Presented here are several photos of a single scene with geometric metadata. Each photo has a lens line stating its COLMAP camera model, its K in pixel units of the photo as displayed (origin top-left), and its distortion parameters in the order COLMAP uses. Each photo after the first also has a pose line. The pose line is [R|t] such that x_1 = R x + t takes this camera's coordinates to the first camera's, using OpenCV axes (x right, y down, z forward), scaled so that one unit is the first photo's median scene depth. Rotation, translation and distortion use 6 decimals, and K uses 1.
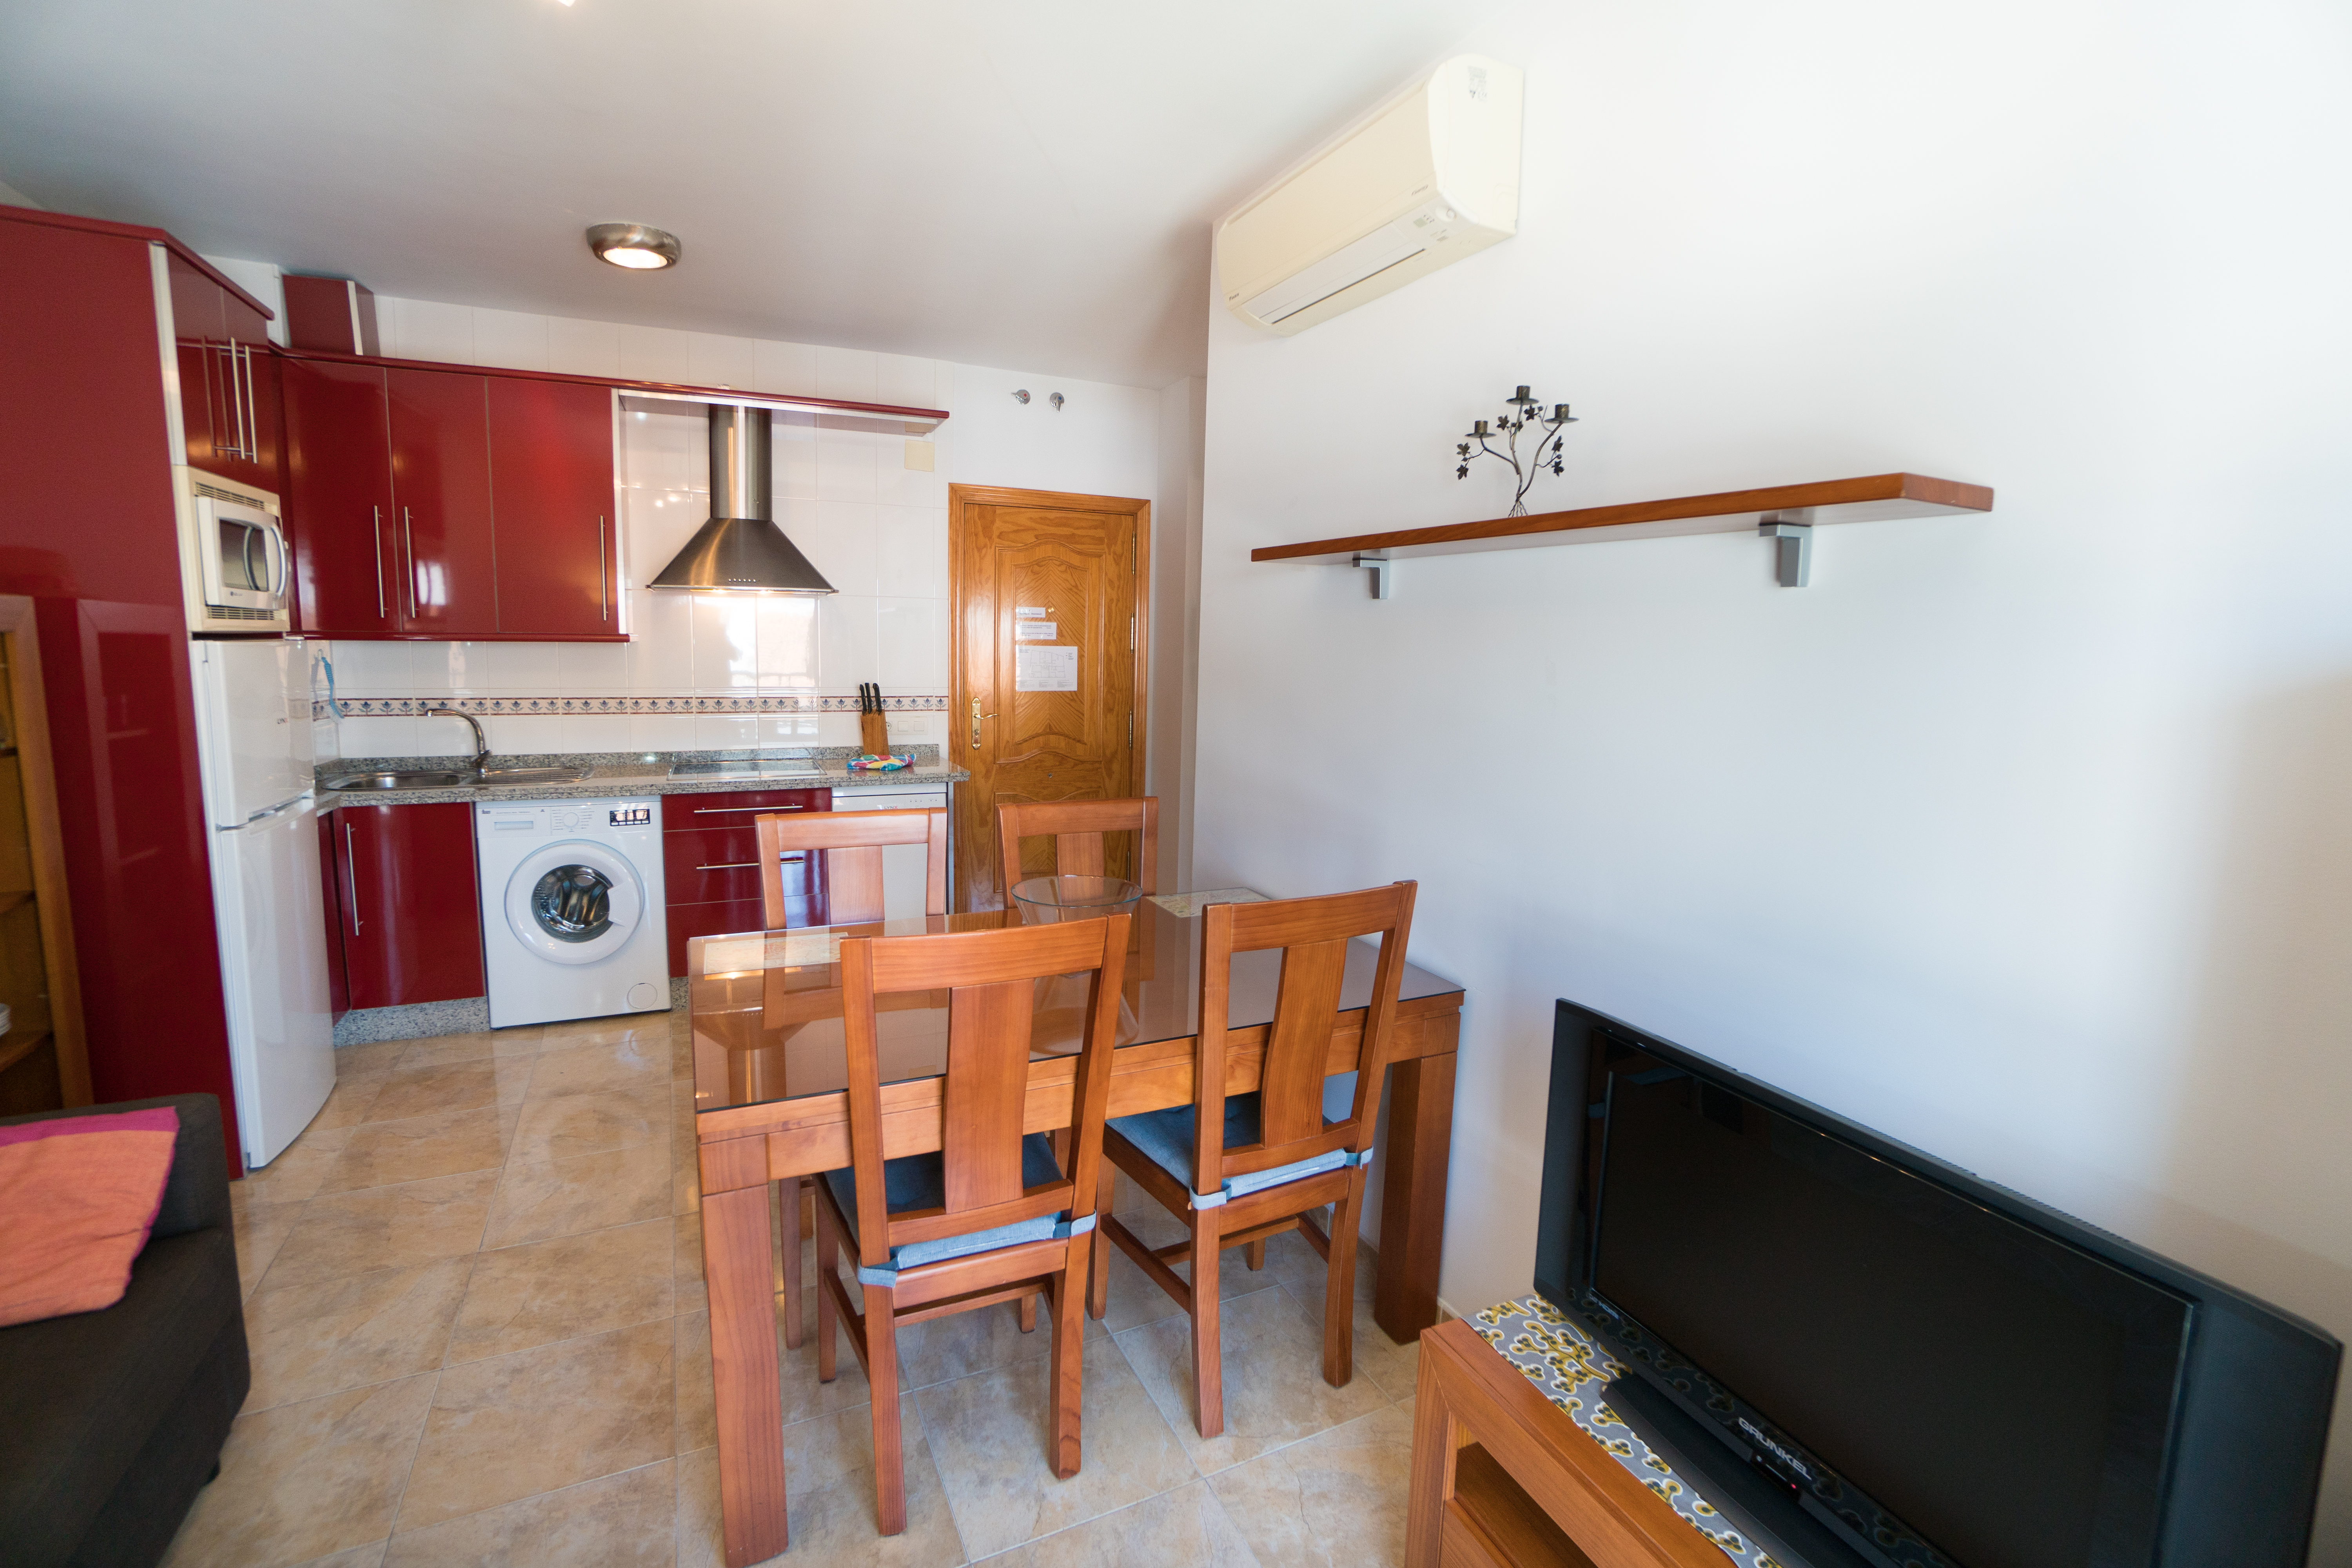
lens RADIAL K [[1030.2, 0, 1178.4], [0, 1030.2, 767.3], [0, 0, 1]] dist [-0.068580, 0.024806]
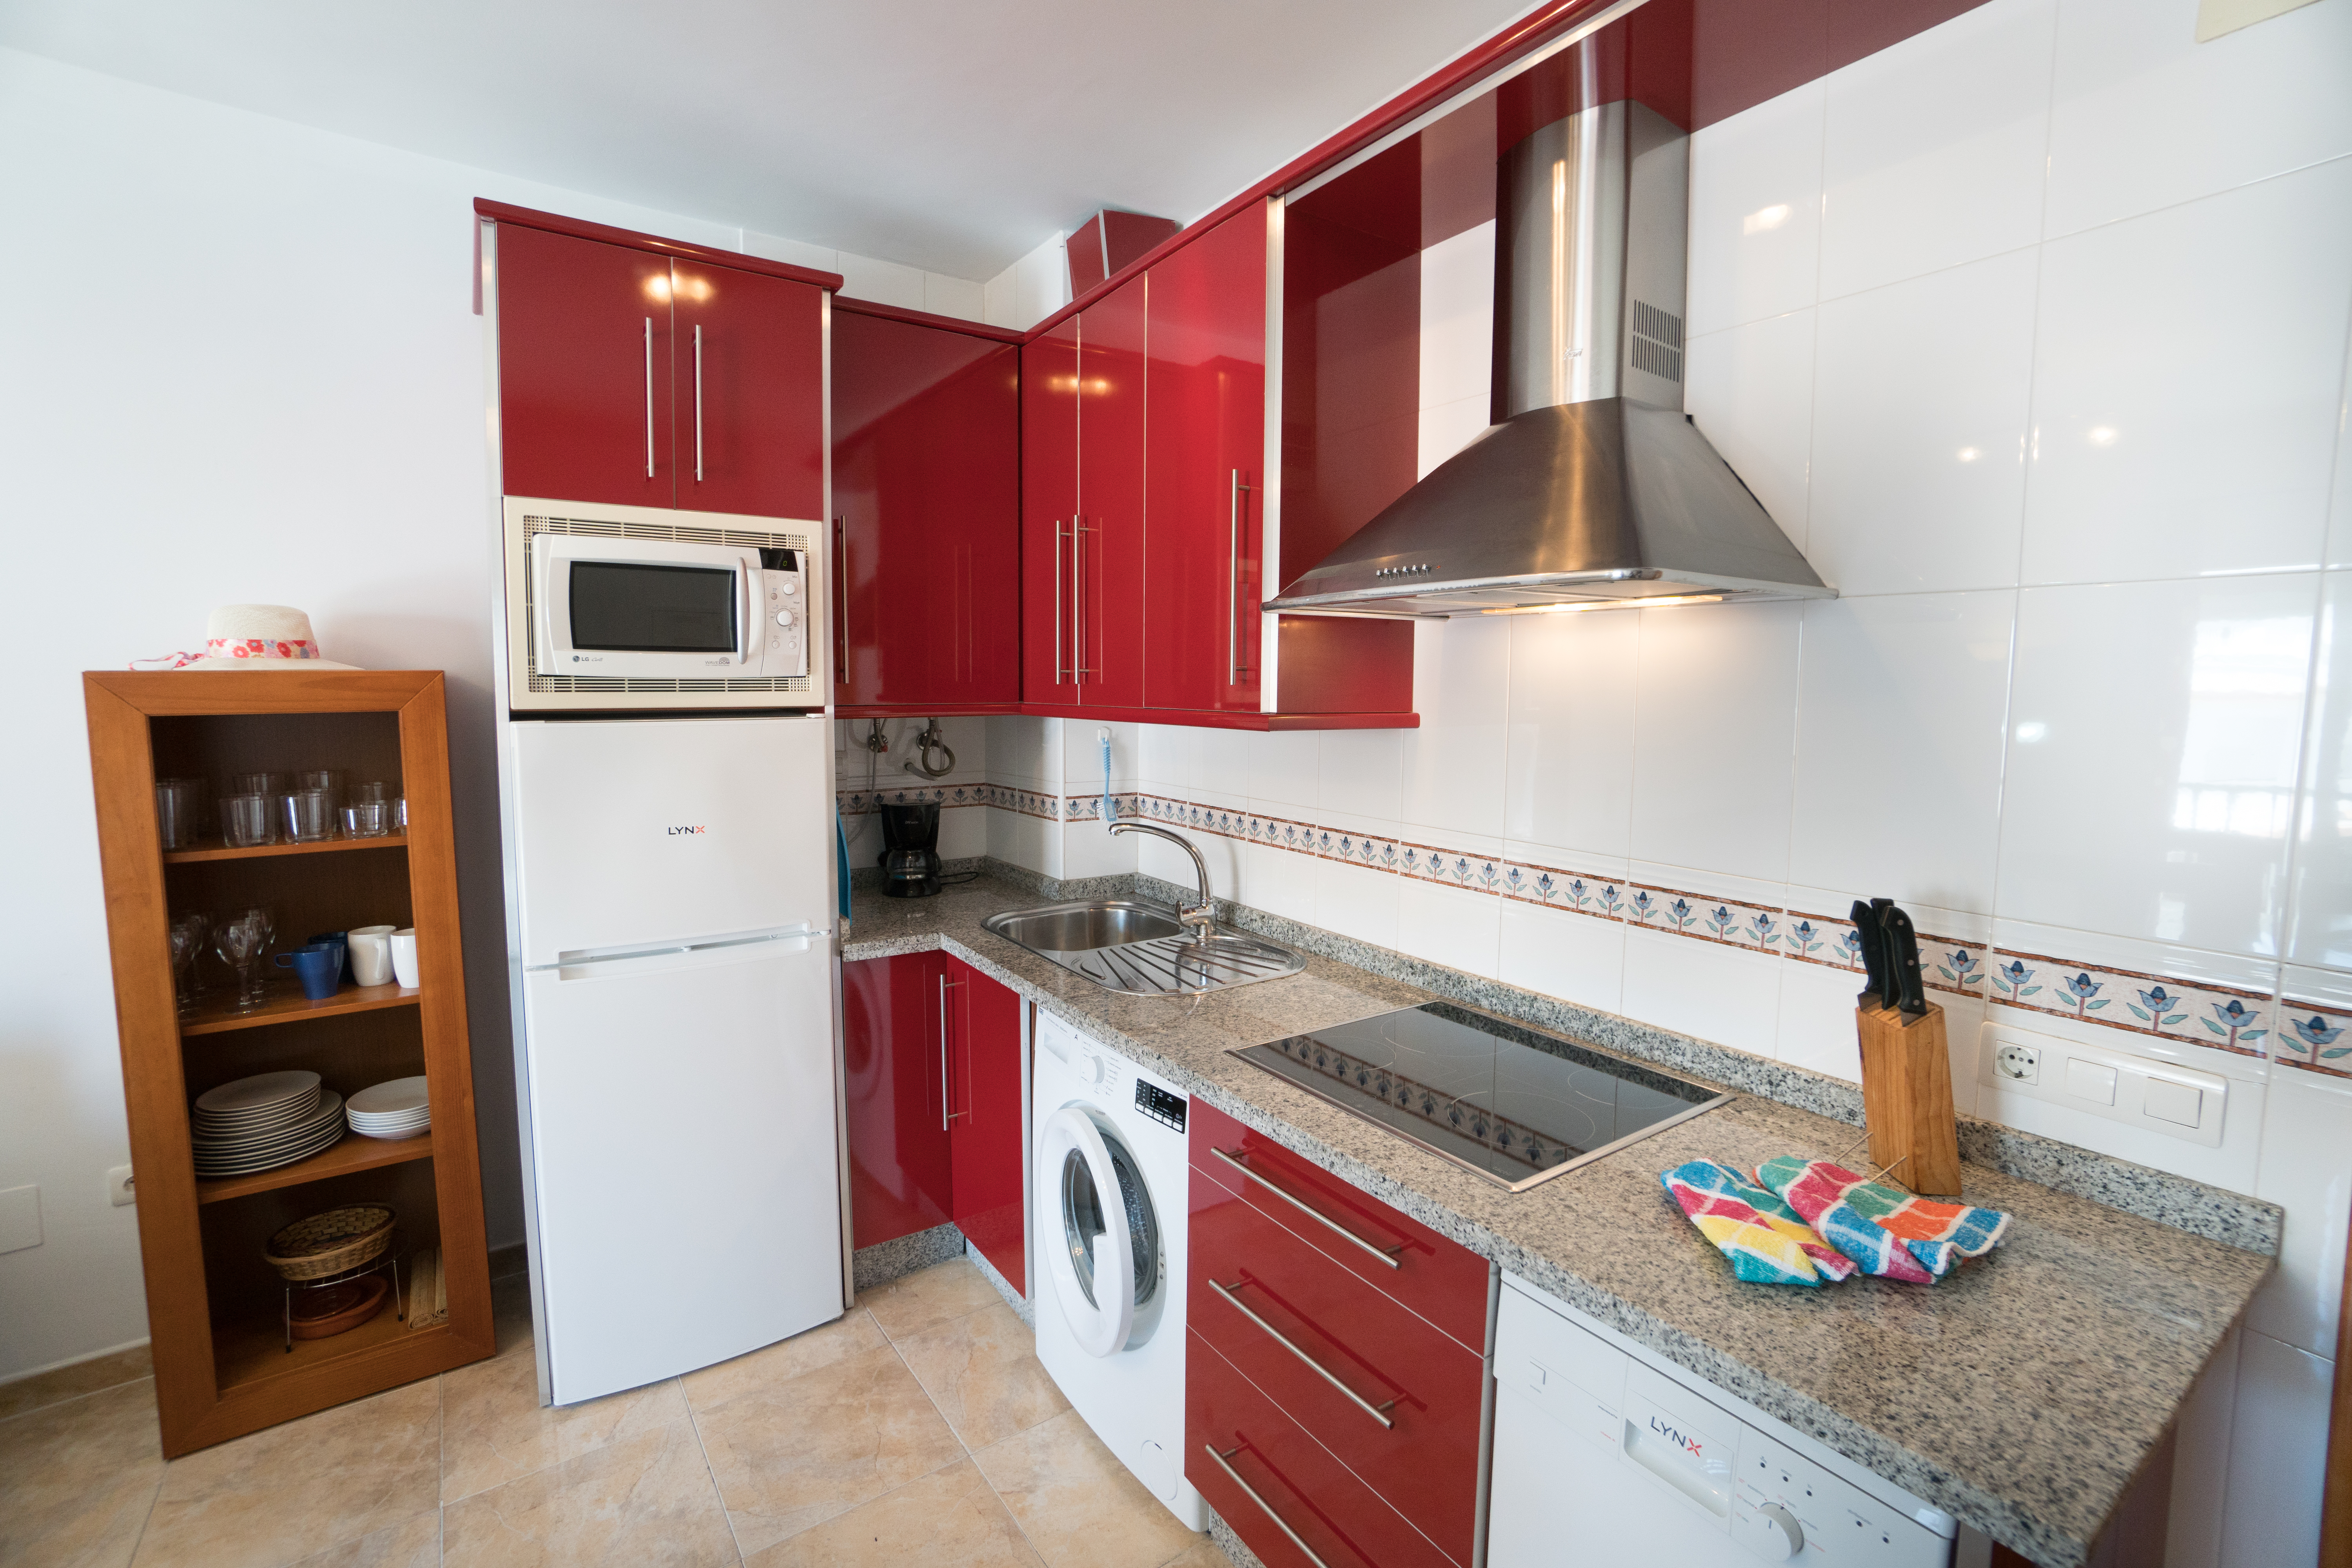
lens RADIAL K [[1030.2, 0, 1178.4], [0, 1030.2, 767.3], [0, 0, 1]] dist [-0.068580, 0.024806]
pose [[0.171004, 0.061336, -0.983359, -0.089545], [-0.123899, 0.991476, 0.040296, -0.128626], [0.977449, 0.114947, 0.177146, 0.933384]]
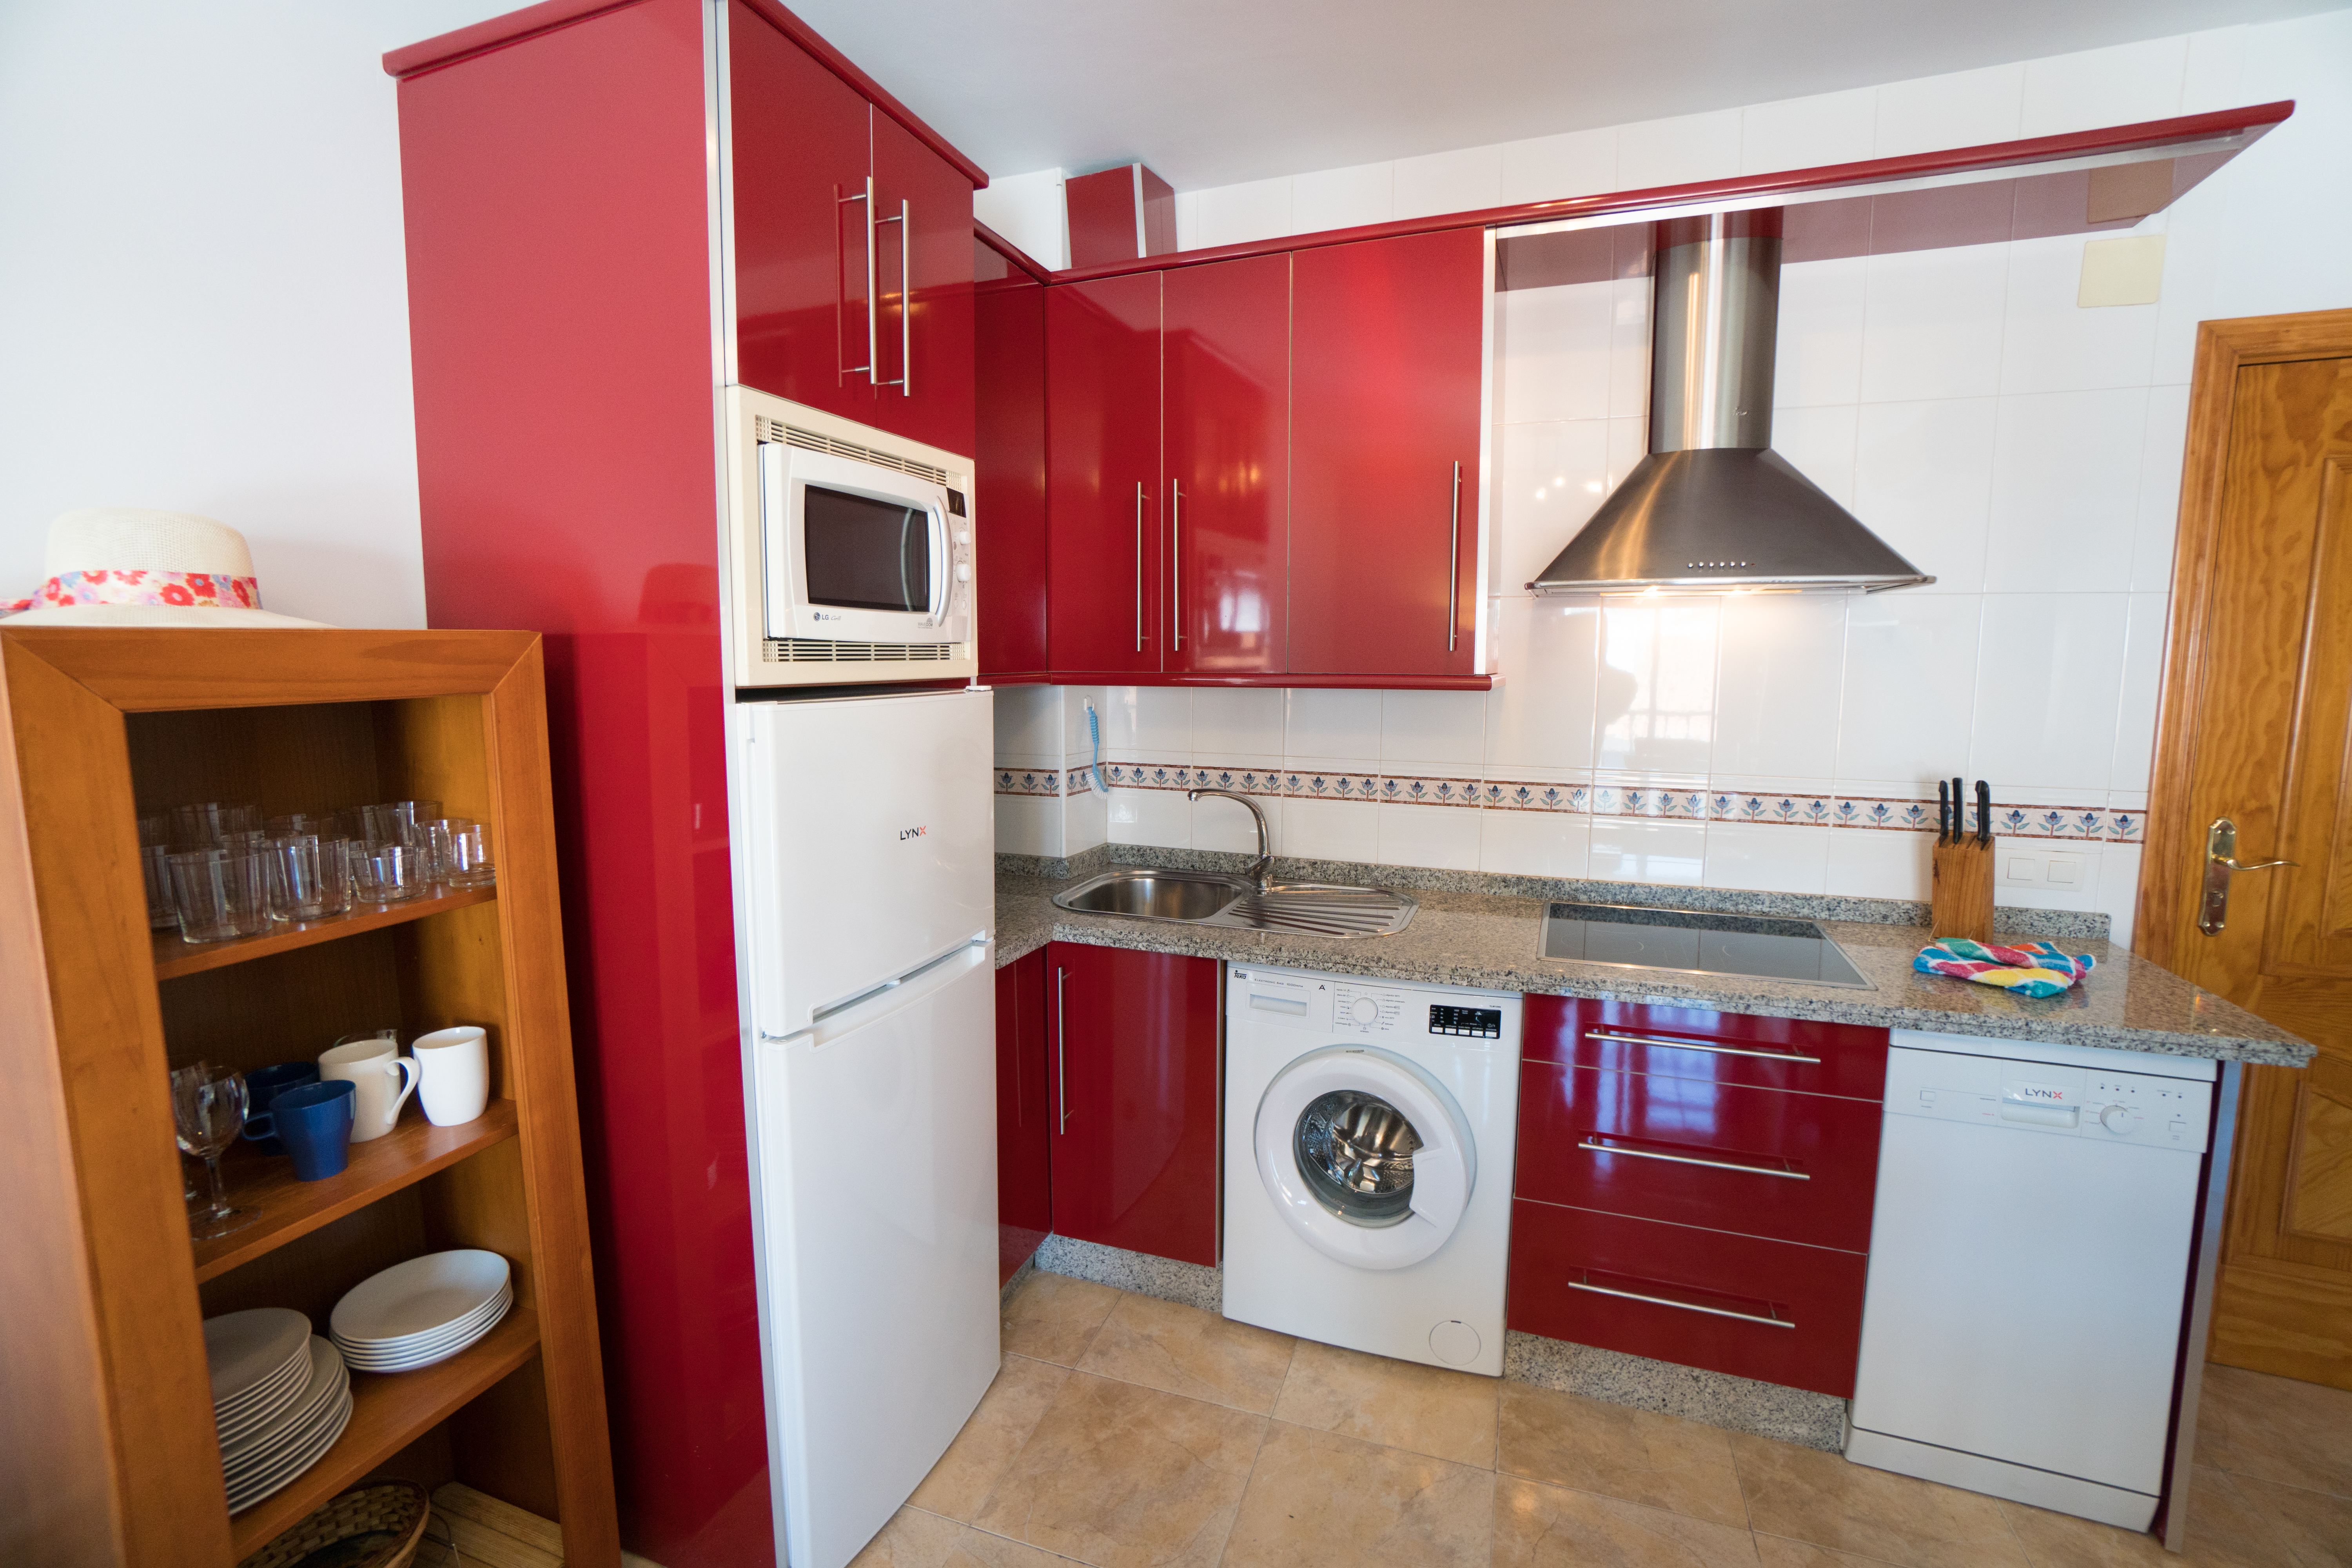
lens RADIAL K [[1030.2, 0, 1178.4], [0, 1030.2, 767.3], [0, 0, 1]] dist [-0.068580, 0.024806]
pose [[0.702427, 0.057823, -0.709403, -0.284091], [-0.074937, 0.997163, 0.007079, -0.078199], [0.707800, 0.048188, 0.704767, 0.524750]]
